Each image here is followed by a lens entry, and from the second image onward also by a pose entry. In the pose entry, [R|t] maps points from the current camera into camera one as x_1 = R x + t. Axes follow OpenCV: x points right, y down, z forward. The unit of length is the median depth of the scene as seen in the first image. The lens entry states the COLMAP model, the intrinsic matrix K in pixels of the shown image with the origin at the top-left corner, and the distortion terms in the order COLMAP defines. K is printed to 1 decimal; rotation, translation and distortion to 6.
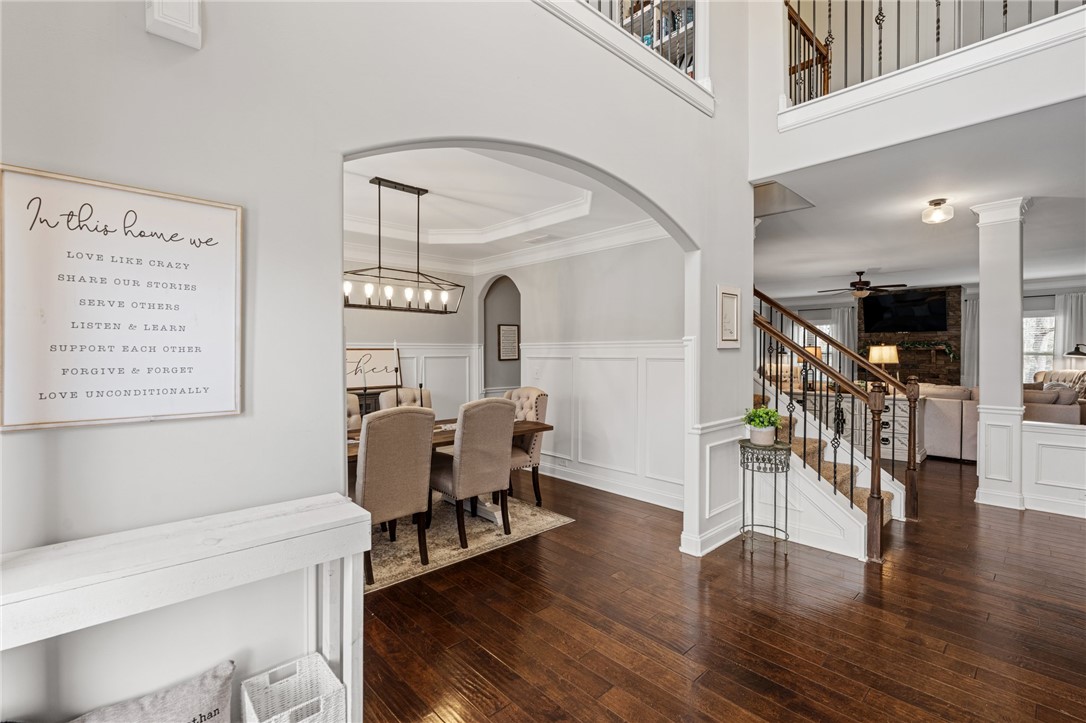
lens RADIAL K [[486.8, 0, 543.0], [0, 486.8, 356.2], [0, 0, 1]] dist [-0.003594, 0.000121]
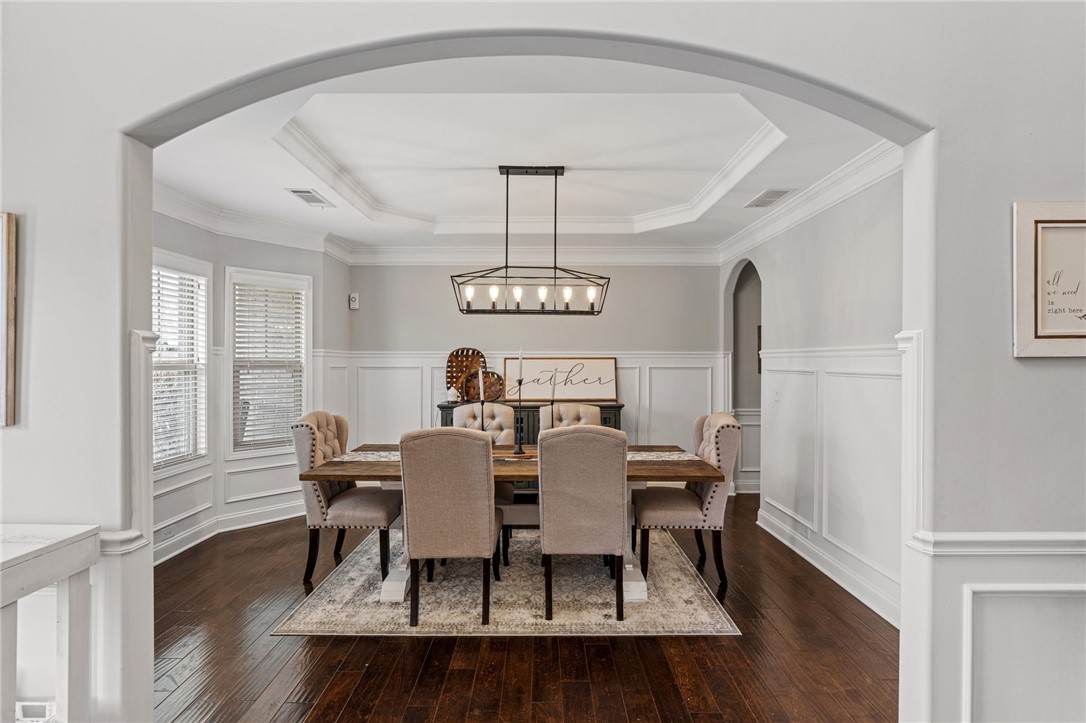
lens RADIAL K [[486.8, 0, 543.2], [0, 486.8, 360.7], [0, 0, 1]] dist [-0.003594, 0.000121]
pose [[0.733507, 0.004082, -0.679669, 0.319304], [-0.010370, 0.999933, -0.005186, -0.006361], [0.679602, 0.010852, 0.733500, 0.392776]]
